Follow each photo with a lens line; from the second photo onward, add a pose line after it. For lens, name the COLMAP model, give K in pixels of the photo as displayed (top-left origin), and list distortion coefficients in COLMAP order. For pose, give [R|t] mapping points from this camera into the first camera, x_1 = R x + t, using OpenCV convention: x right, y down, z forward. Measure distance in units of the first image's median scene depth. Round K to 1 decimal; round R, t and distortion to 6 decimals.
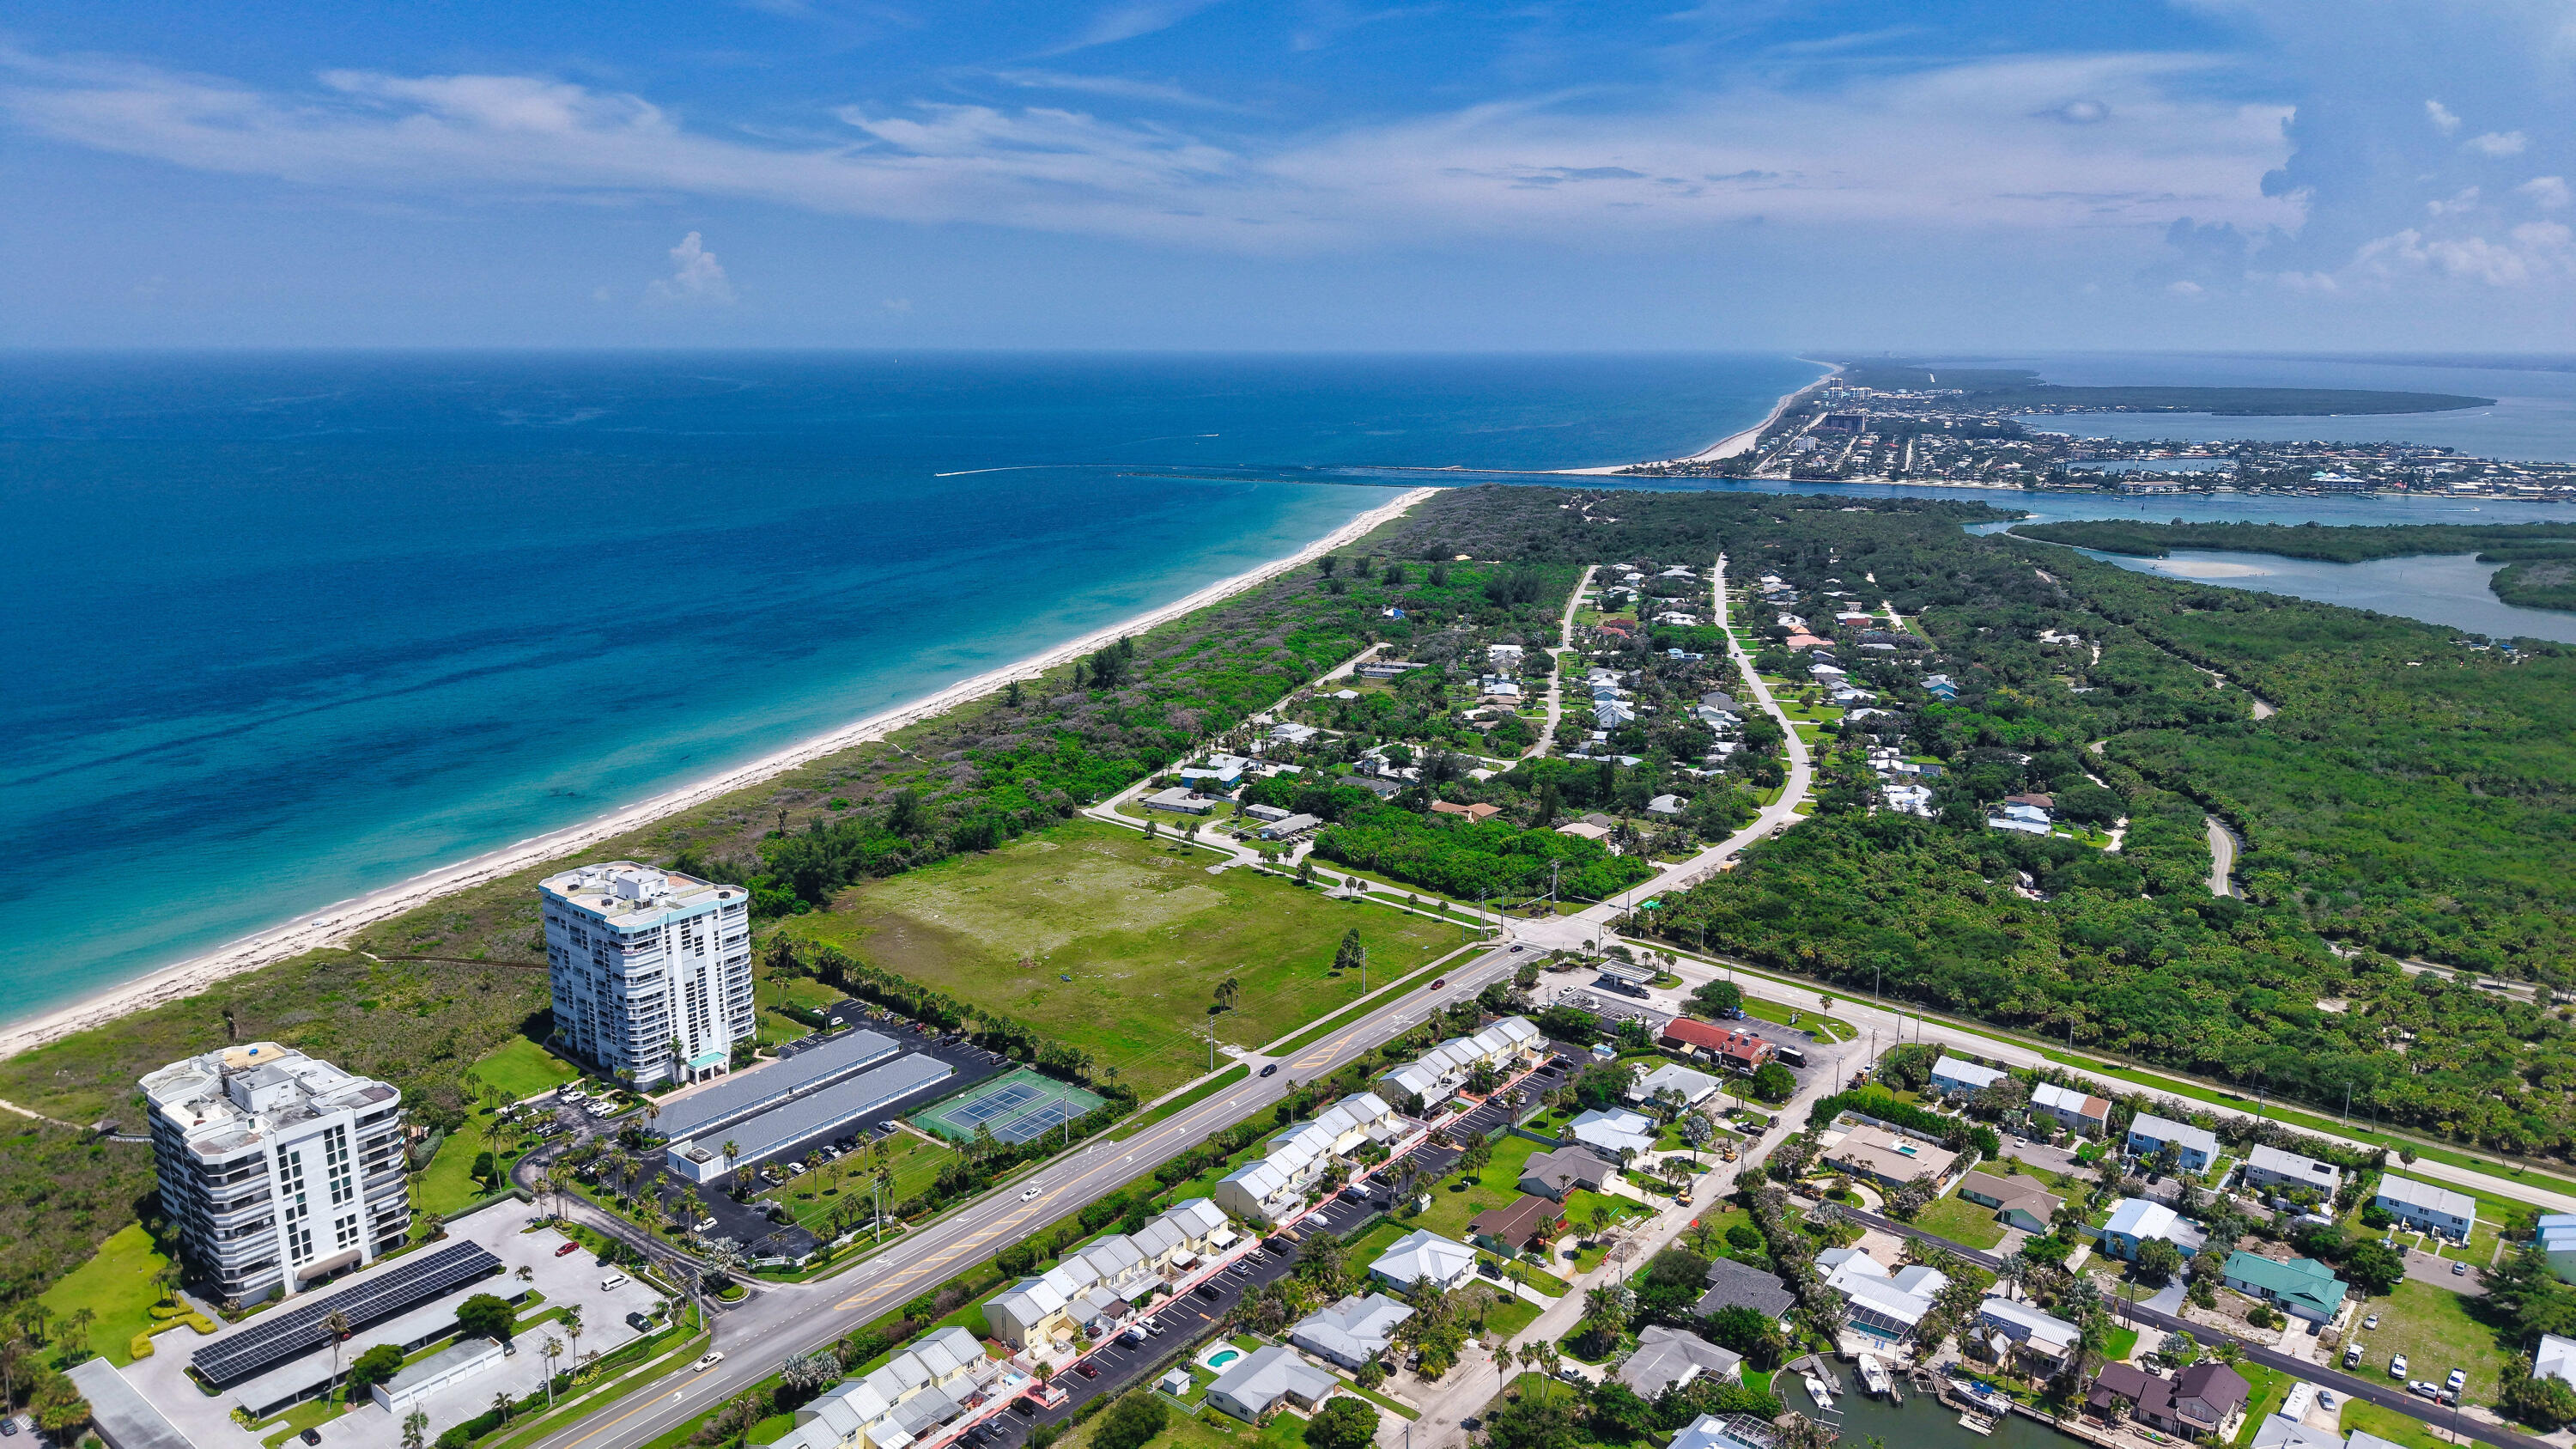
lens RADIAL K [[1764.1, 0, 1284.0], [0, 1764.1, 691.5], [0, 0, 1]] dist [0.030746, -0.027711]
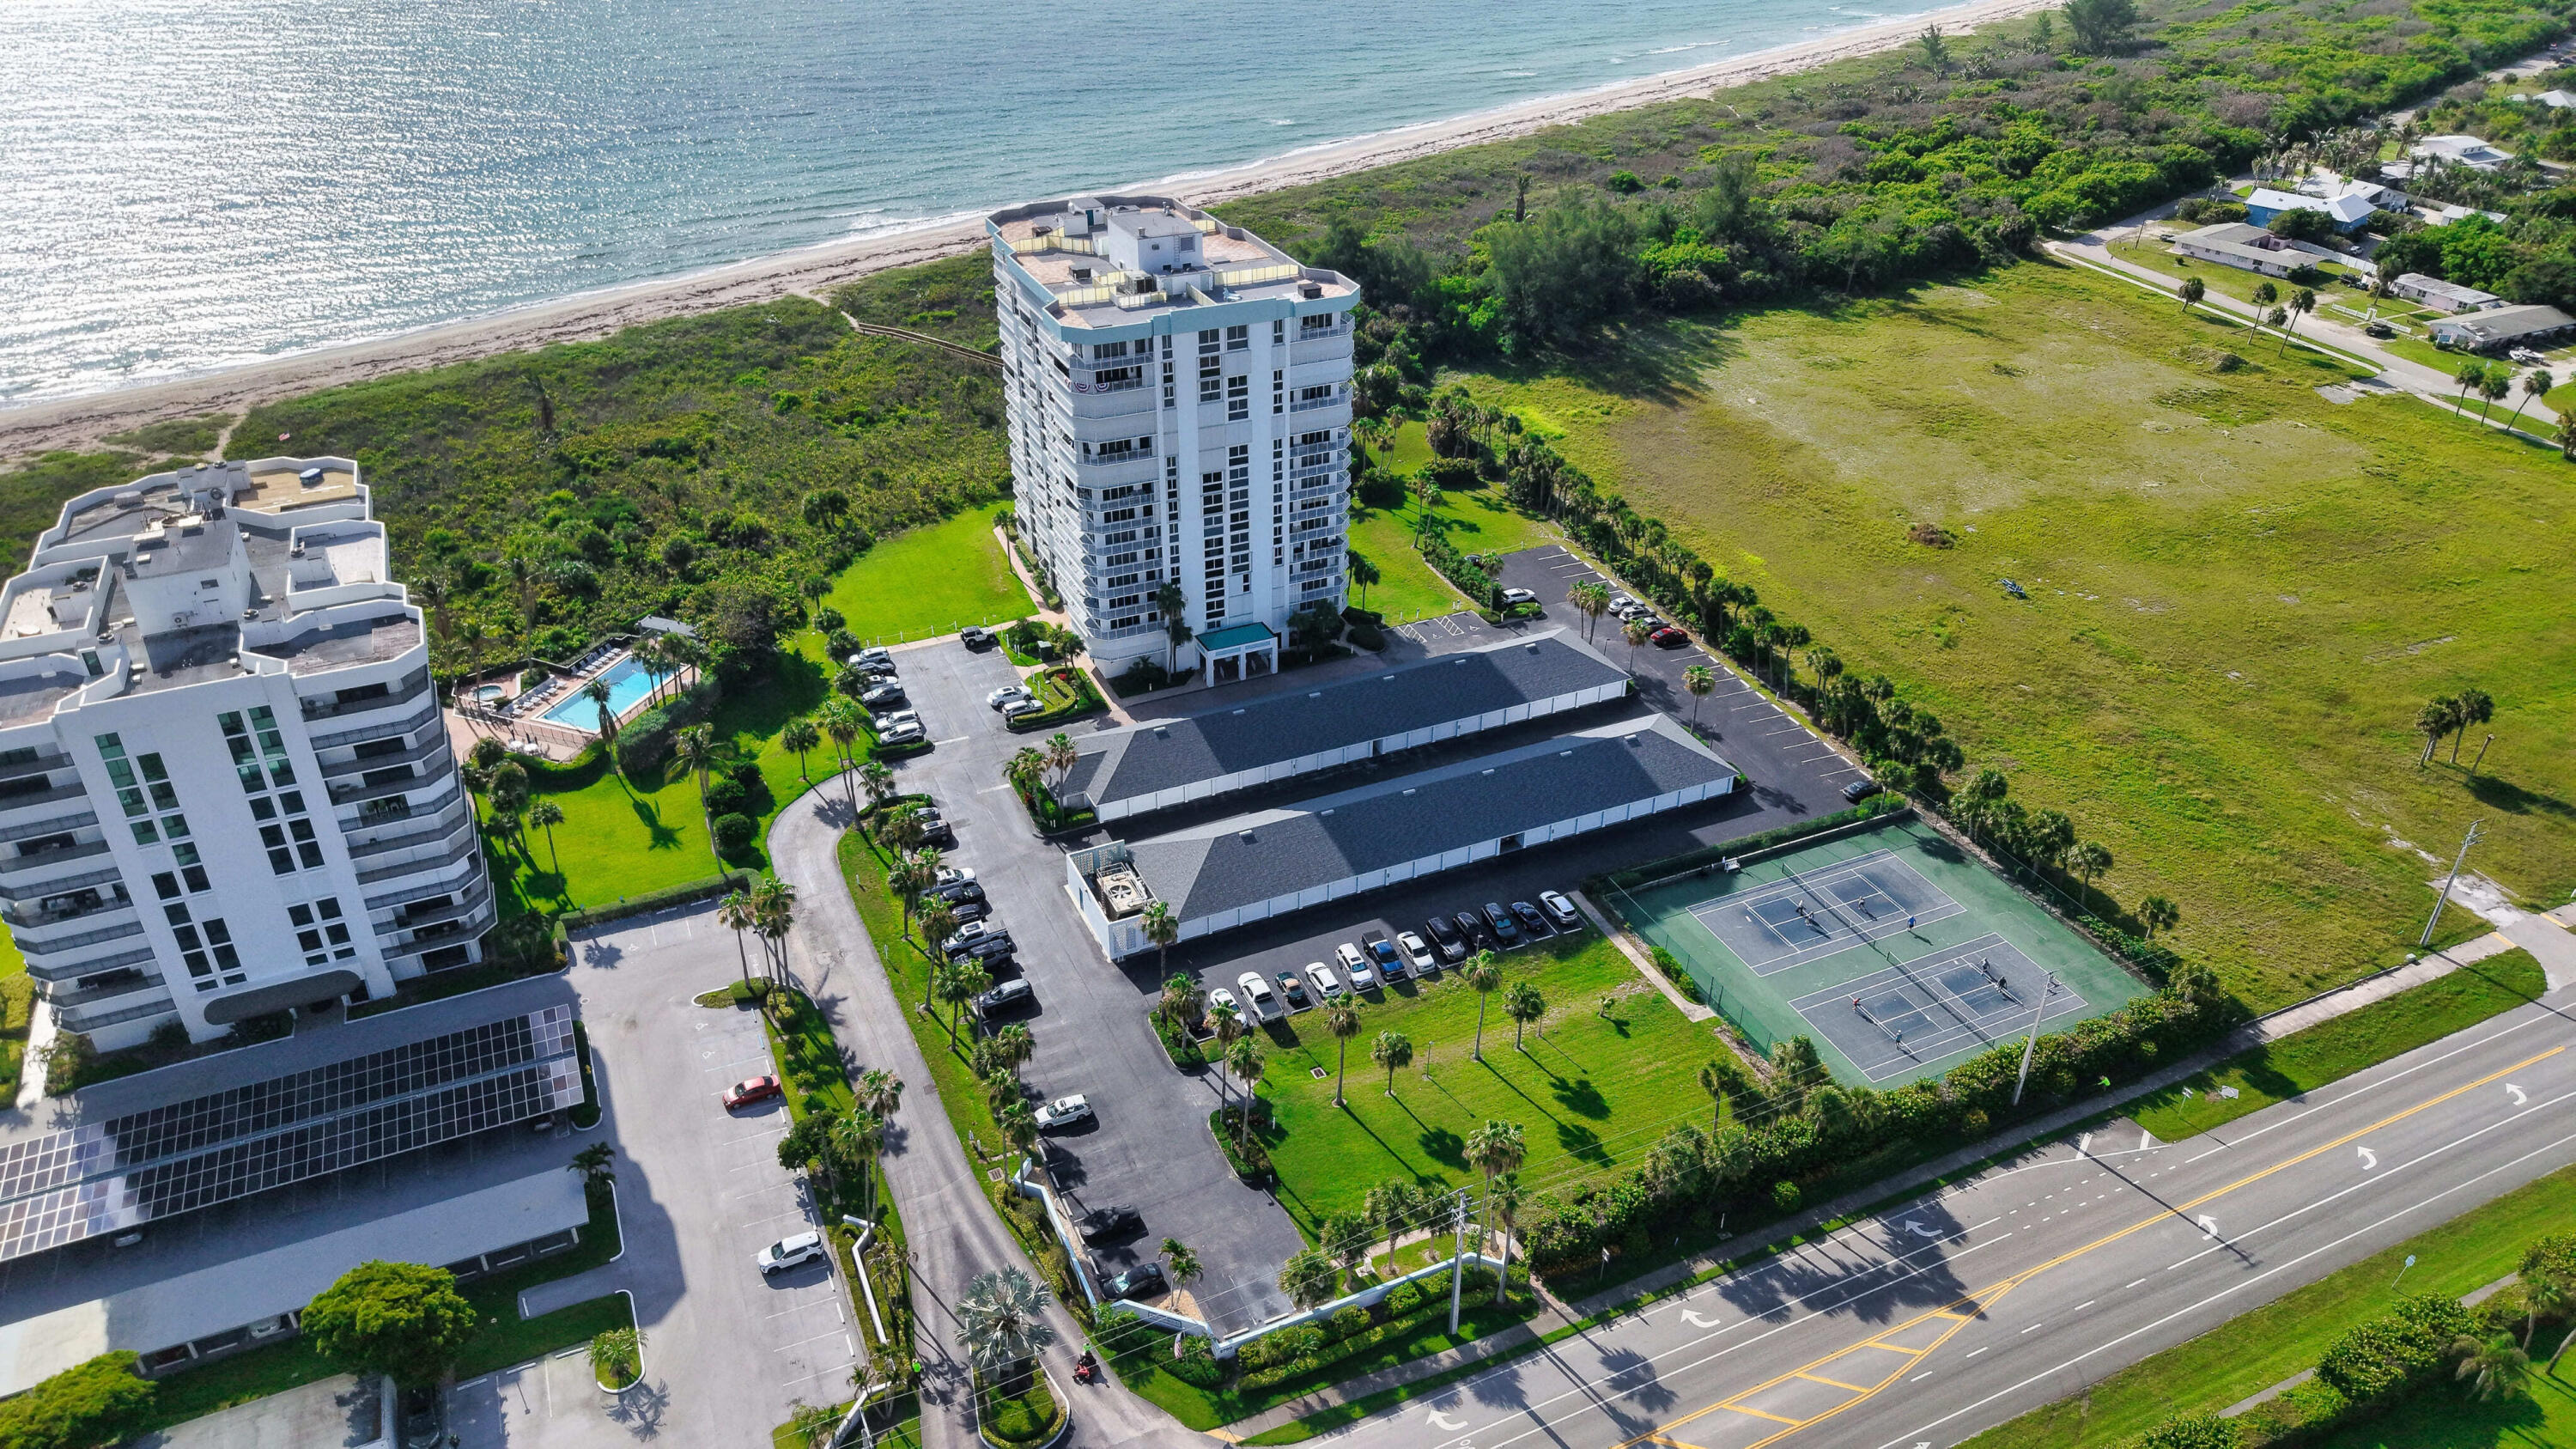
lens RADIAL K [[1764.1, 0, 1285.2], [0, 1764.1, 766.4], [0, 0, 1]] dist [0.030746, -0.027711]
pose [[0.896241, 0.239482, -0.373364, -0.127710], [-0.098800, 0.928362, 0.358304, 0.067918], [0.432424, -0.284239, 0.855697, 0.588902]]
